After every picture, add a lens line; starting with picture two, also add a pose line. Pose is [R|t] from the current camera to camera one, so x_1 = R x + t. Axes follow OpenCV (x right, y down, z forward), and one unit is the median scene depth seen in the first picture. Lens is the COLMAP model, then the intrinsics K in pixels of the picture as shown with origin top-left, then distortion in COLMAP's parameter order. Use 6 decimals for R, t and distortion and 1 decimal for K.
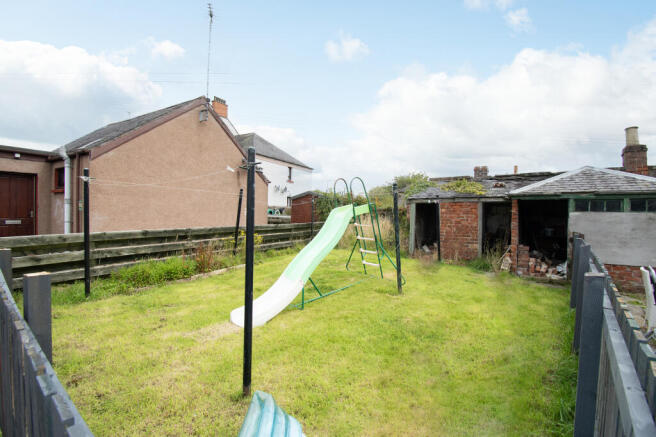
lens RADIAL K [[297.2, 0, 341.5], [0, 297.2, 232.0], [0, 0, 1]] dist [0.000789, -0.009565]
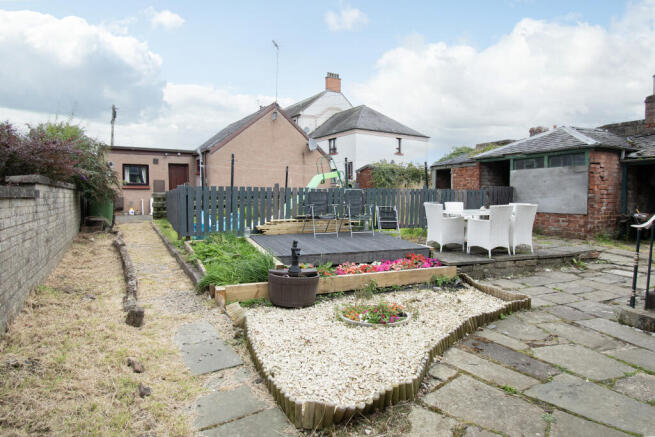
lens RADIAL K [[367.4, 0, 327.5], [0, 367.4, 218.5], [0, 0, 1]] dist [0.000563, -0.000154]
pose [[0.897393, 0.006460, -0.441184, 0.569988], [-0.002582, 0.999953, 0.009389, 0.087254], [0.441224, -0.007286, 0.897368, -0.502818]]
